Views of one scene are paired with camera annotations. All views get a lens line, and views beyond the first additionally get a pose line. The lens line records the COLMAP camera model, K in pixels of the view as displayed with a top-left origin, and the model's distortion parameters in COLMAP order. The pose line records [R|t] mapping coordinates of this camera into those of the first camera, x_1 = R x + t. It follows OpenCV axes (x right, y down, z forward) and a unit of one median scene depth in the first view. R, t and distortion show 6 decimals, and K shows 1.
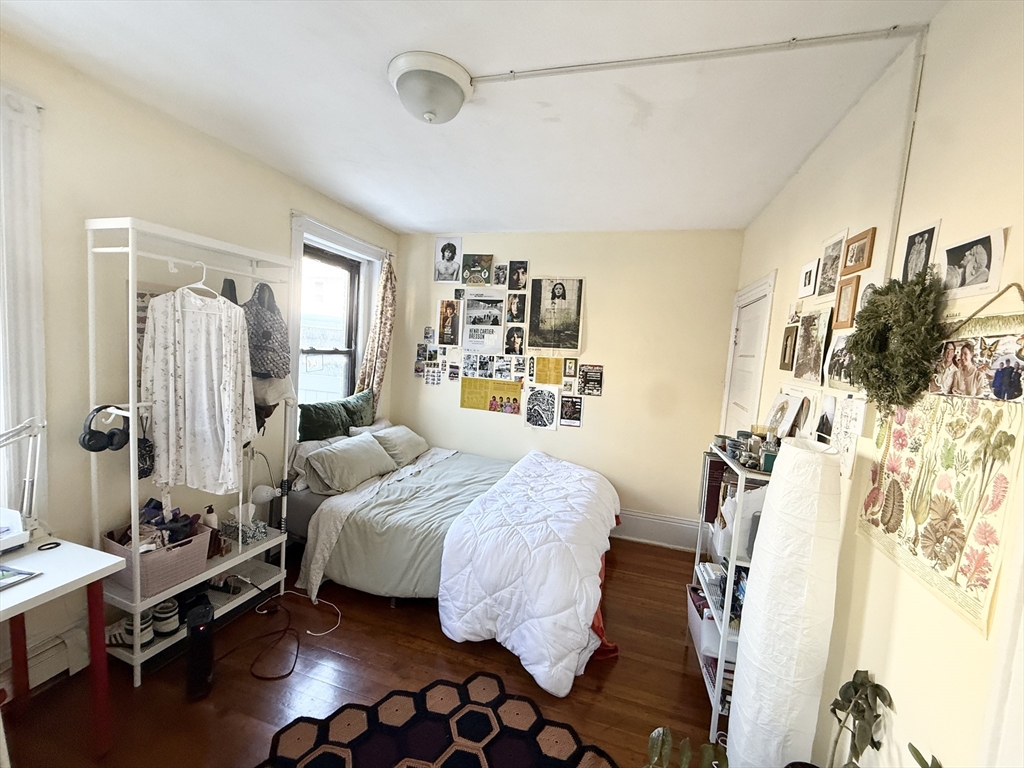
lens RADIAL K [[404.9, 0, 511.0], [0, 404.9, 388.2], [0, 0, 1]] dist [-0.000779, 0.000305]
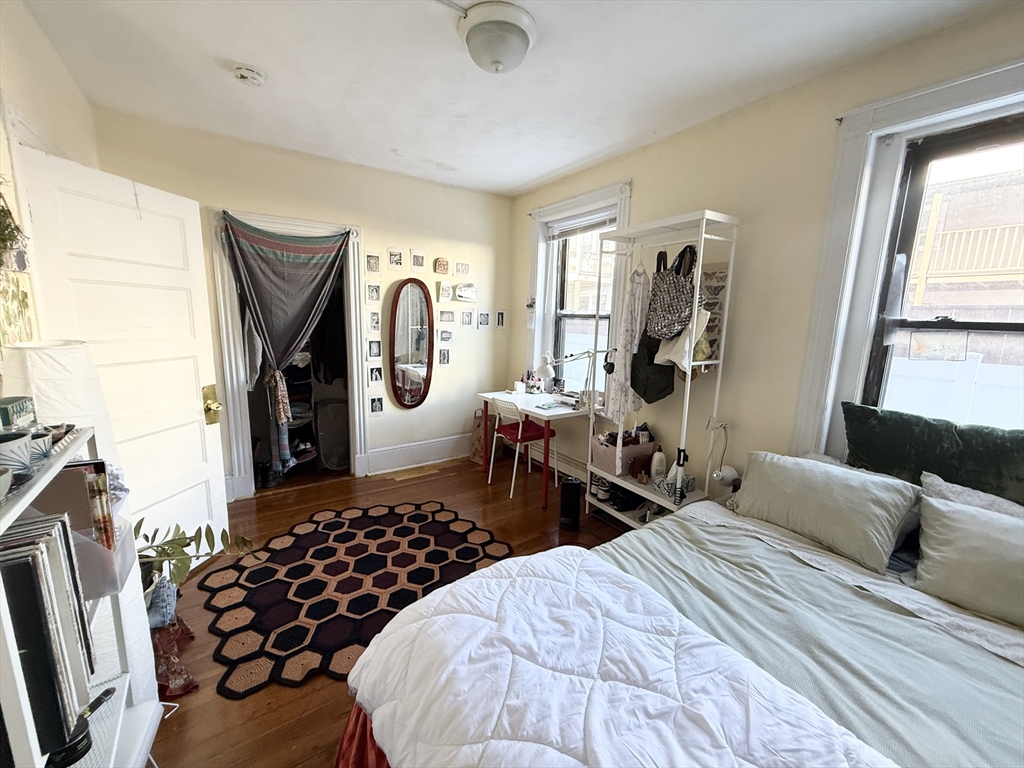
lens RADIAL K [[404.9, 0, 510.5], [0, 404.9, 383.2], [0, 0, 1]] dist [-0.000779, 0.000305]
pose [[-0.630668, 0.036862, -0.775177, 0.359944], [-0.142348, 0.976429, 0.162243, -0.022005], [0.762886, 0.212666, -0.610555, 1.033002]]
